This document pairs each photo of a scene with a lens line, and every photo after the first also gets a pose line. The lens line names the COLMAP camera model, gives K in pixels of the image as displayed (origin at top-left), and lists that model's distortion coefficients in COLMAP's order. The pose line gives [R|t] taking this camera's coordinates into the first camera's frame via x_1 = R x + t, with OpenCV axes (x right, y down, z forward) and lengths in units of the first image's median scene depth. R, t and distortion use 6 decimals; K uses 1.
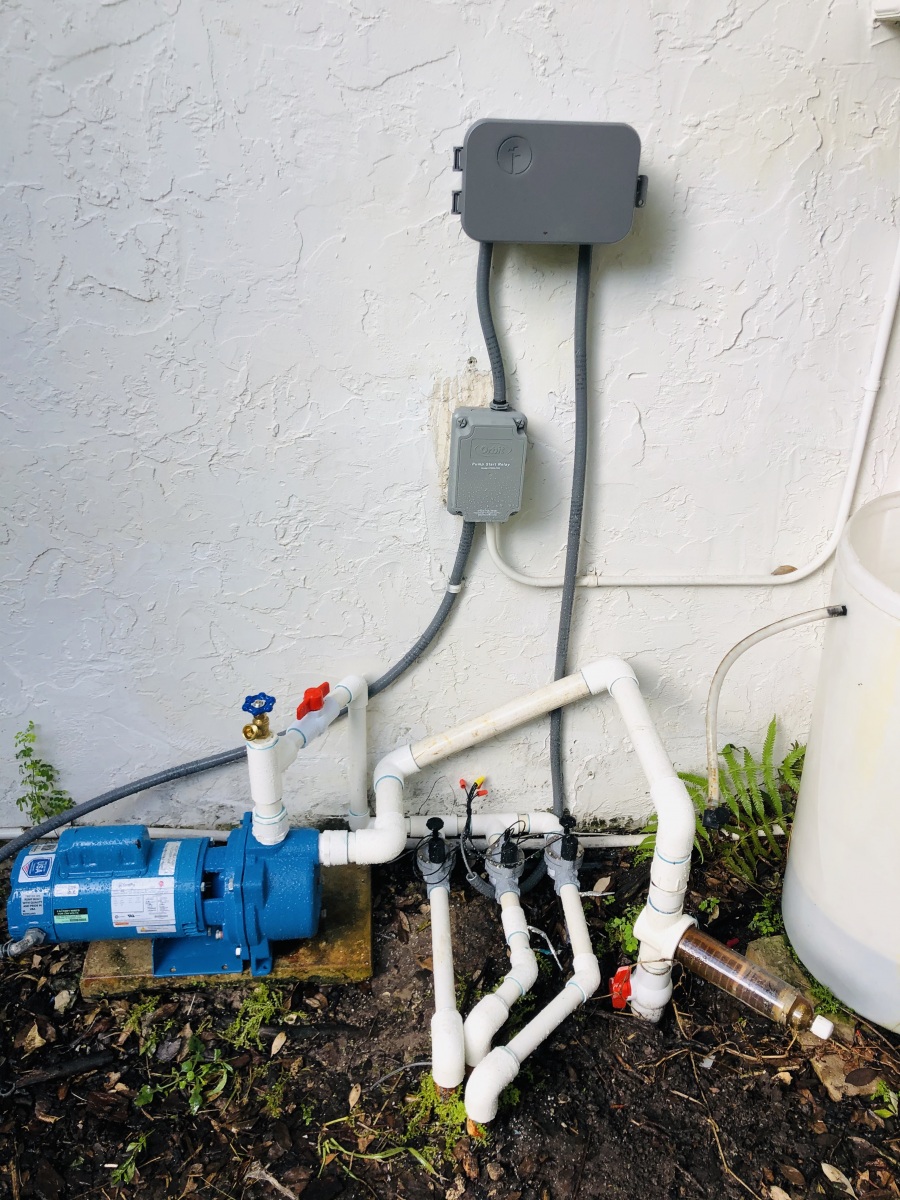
lens RADIAL K [[978.3, 0, 450.0], [0, 978.3, 600.0], [0, 0, 1]] dist [0.073207, 0.004015]
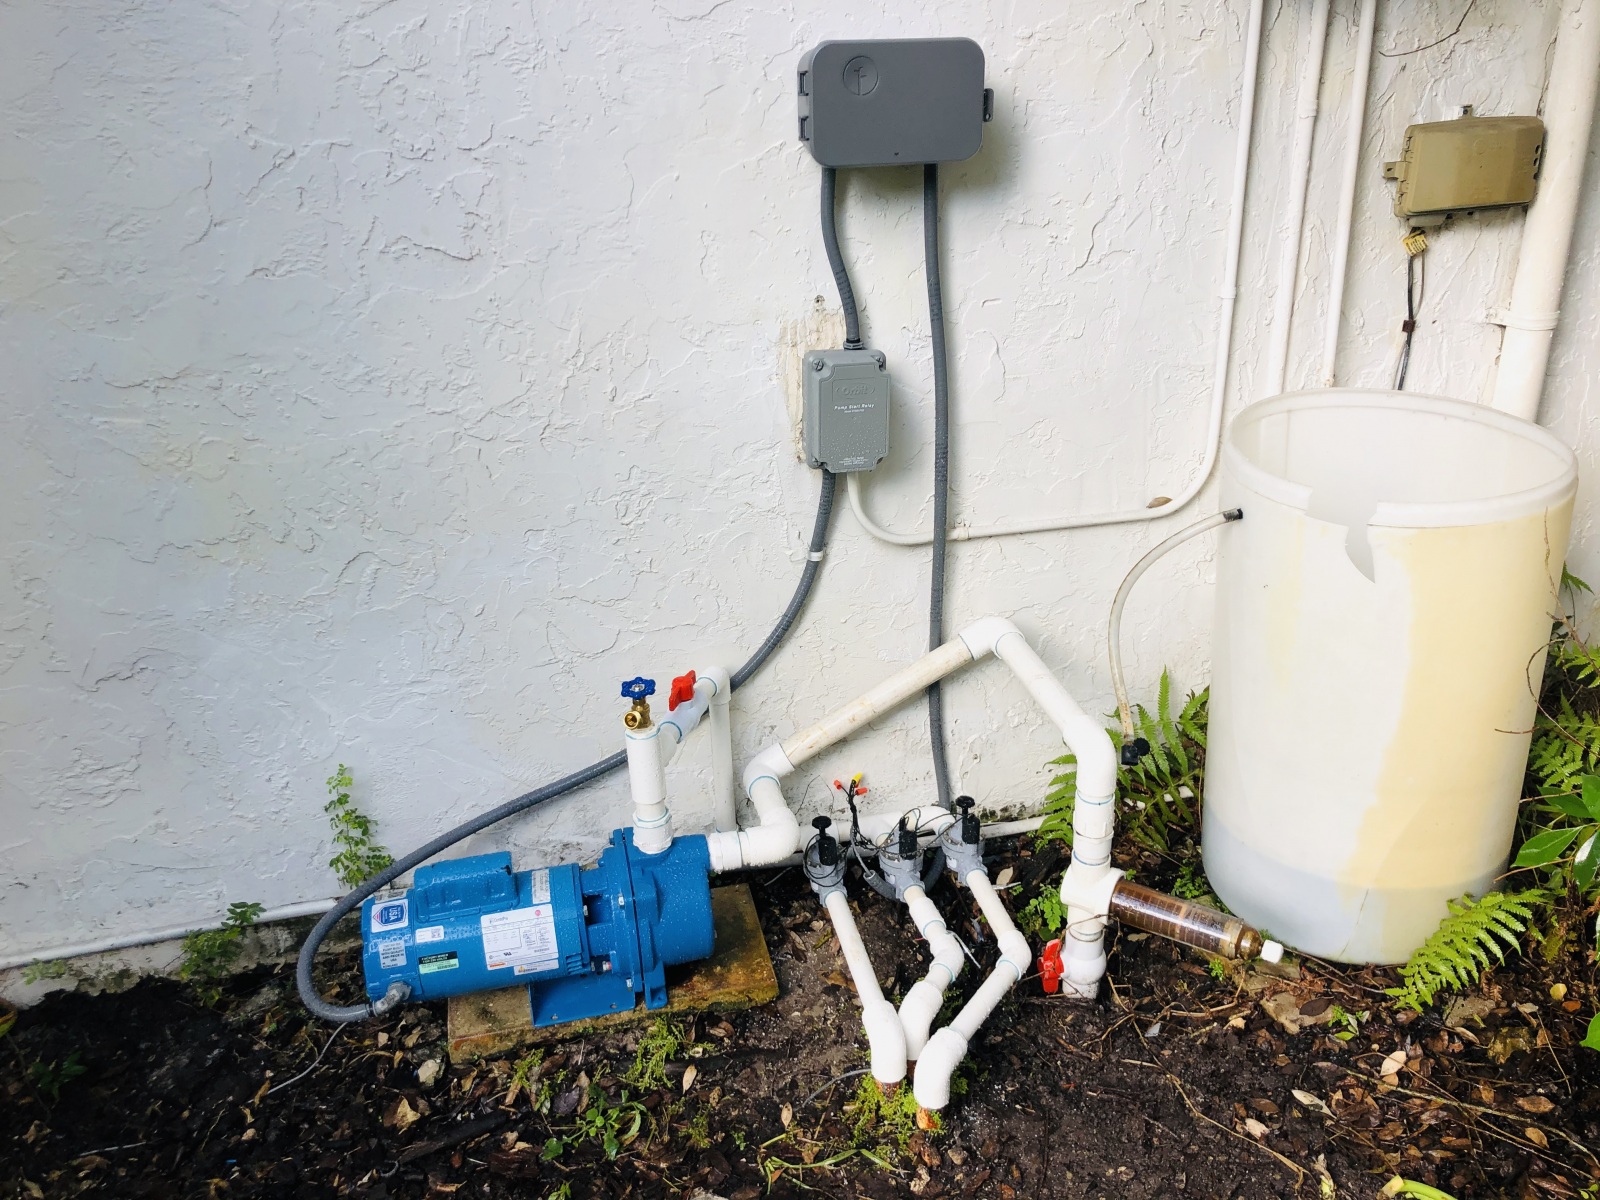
lens RADIAL K [[1318.4, 0, 800.1], [0, 1318.4, 629.5], [0, 0, 1]] dist [0.140612, -0.133468]
pose [[0.986228, -0.110417, 0.123137, -0.179492], [0.116987, 0.992000, -0.047444, 0.119716], [-0.116913, 0.061196, 0.991255, -0.217016]]
